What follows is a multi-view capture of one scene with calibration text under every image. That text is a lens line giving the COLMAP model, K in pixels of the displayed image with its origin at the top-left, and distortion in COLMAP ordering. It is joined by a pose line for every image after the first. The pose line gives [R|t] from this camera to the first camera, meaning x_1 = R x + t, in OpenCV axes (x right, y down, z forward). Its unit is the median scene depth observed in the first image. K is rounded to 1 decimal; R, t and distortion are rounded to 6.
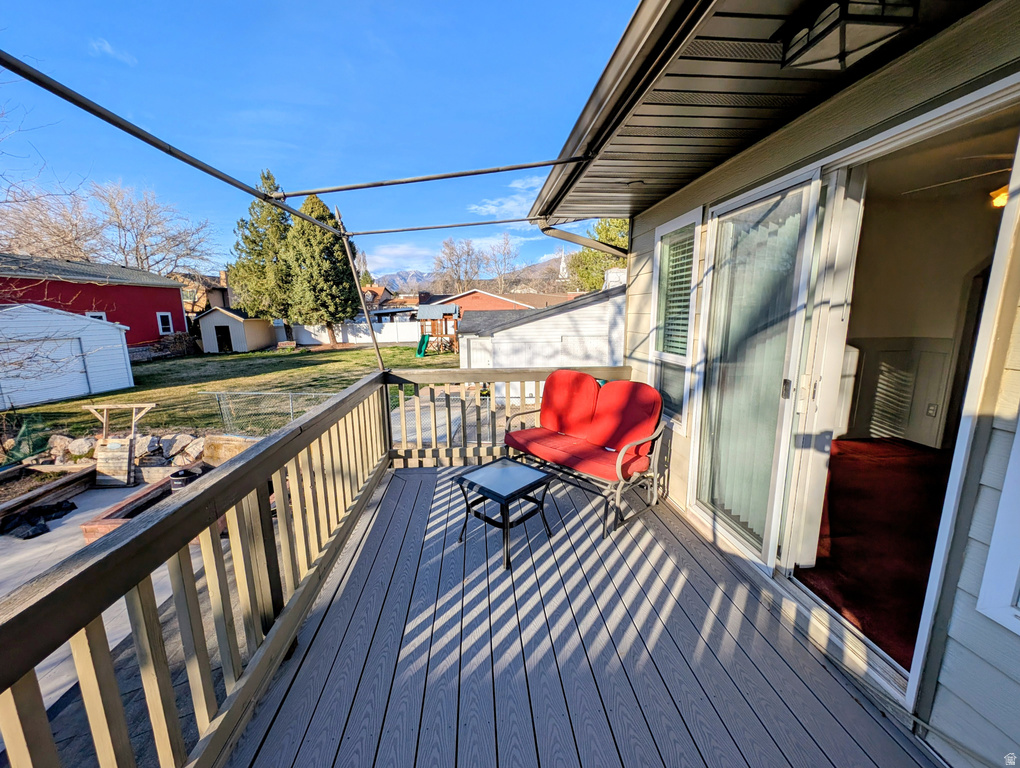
lens RADIAL K [[386.8, 0, 510.0], [0, 386.8, 384.0], [0, 0, 1]] dist [0.010374, -0.000012]
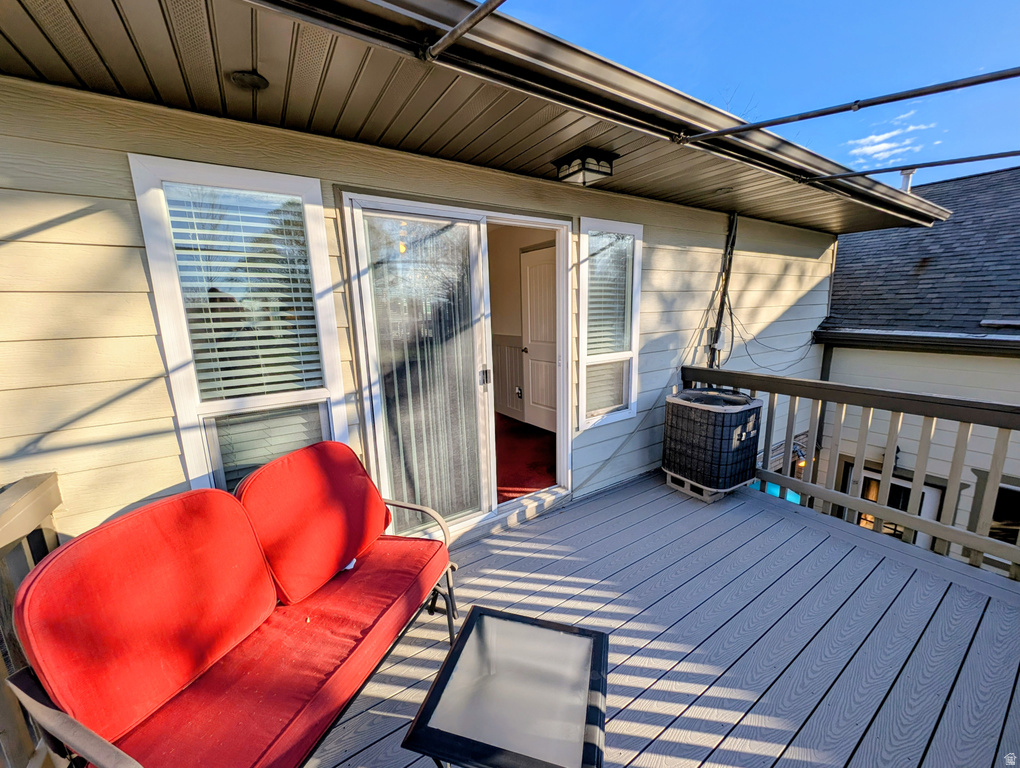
lens RADIAL K [[389.7, 0, 510.0], [0, 389.7, 384.0], [0, 0, 1]] dist [-0.004115, -0.000176]
pose [[-0.455722, -0.154706, 0.876575, -0.383327], [0.183342, 0.947350, 0.262515, -0.233813], [-0.871036, 0.280347, -0.403364, 1.144950]]
